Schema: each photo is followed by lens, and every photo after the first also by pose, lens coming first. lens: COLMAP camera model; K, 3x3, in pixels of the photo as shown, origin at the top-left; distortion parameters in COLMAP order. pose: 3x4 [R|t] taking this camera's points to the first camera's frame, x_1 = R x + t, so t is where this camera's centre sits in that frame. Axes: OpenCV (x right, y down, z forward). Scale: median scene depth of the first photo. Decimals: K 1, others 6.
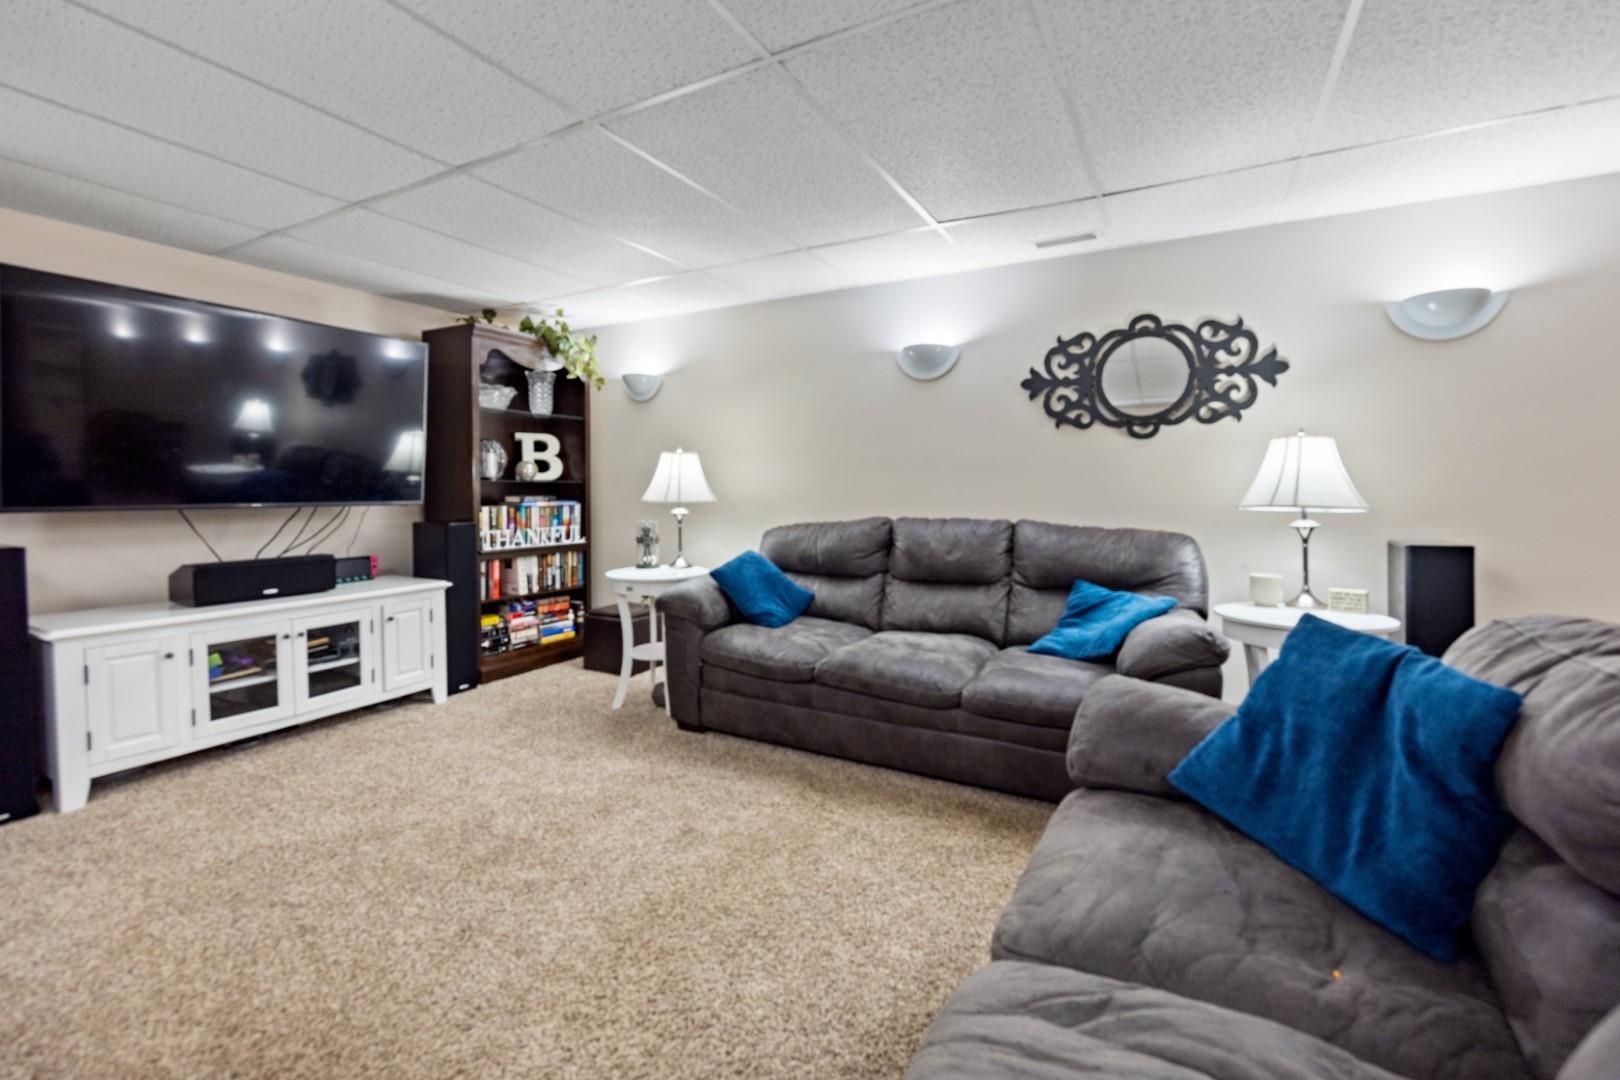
lens RADIAL K [[675.8, 0, 821.9], [0, 675.8, 503.4], [0, 0, 1]] dist [-0.001520, -0.000372]
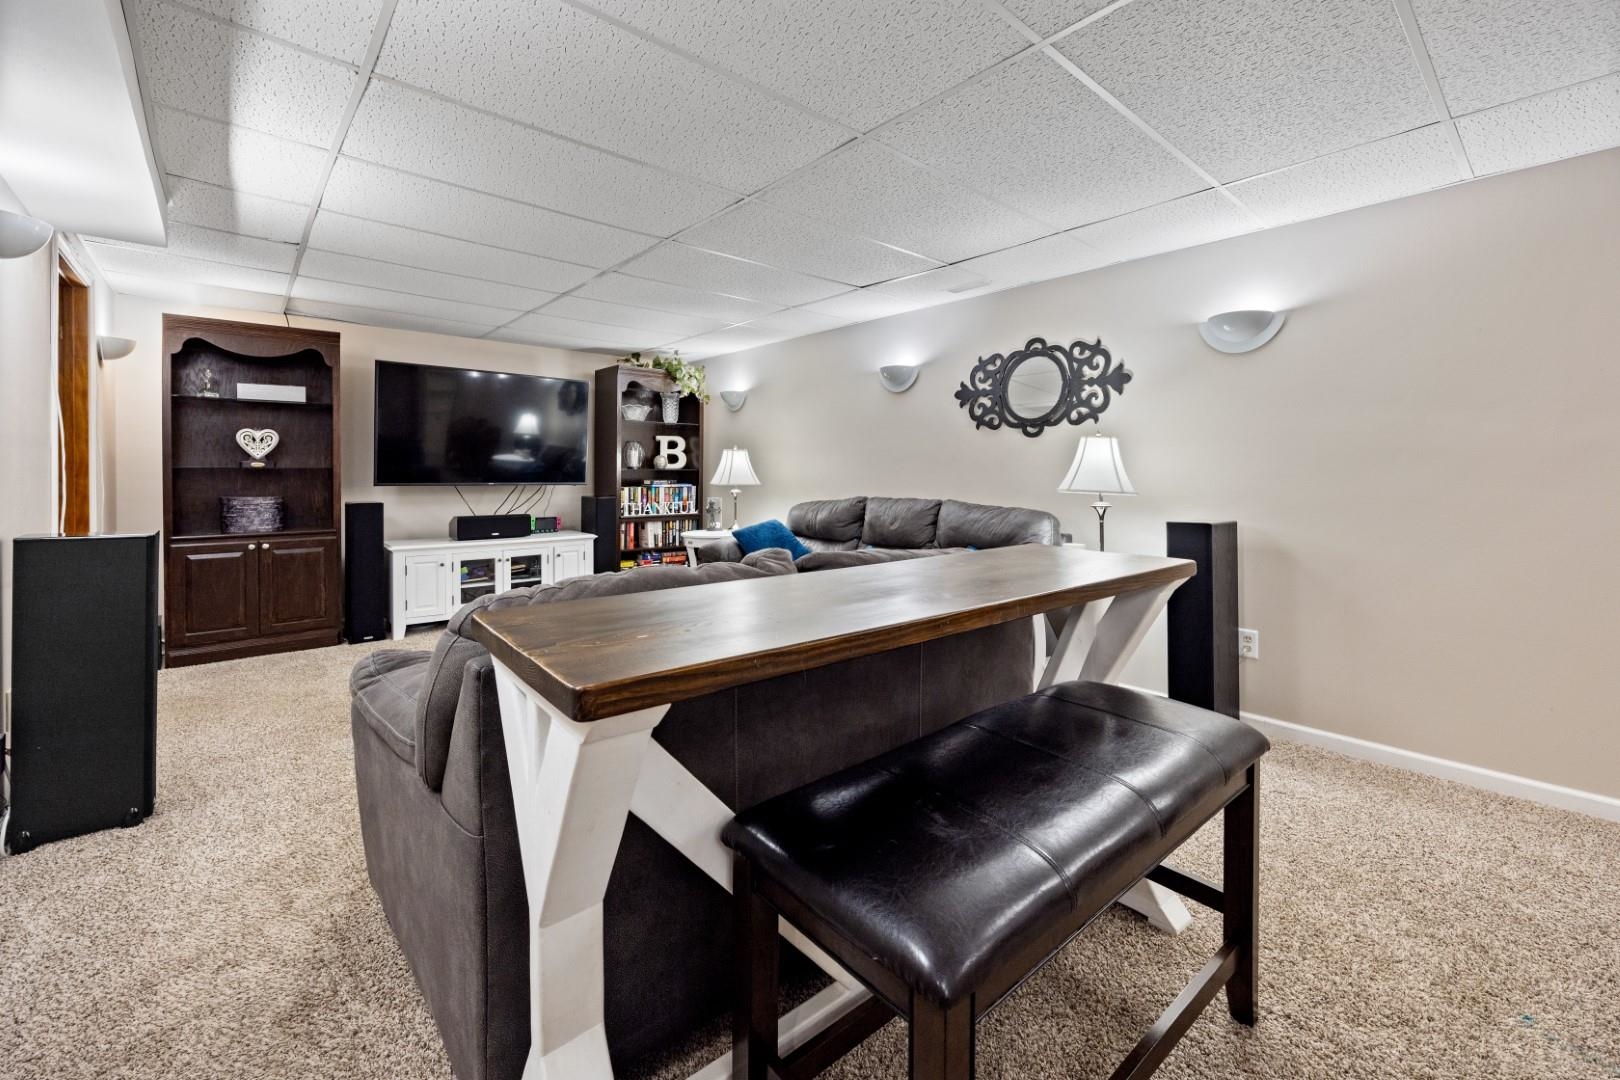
lens RADIAL K [[665.6, 0, 811.2], [0, 665.6, 473.0], [0, 0, 1]] dist [-0.000031, -0.000113]
pose [[0.936217, 0.002766, -0.351412, 0.436229], [-0.011662, 0.999663, -0.023201, 0.004112], [0.351229, 0.025819, 0.935934, -0.252053]]
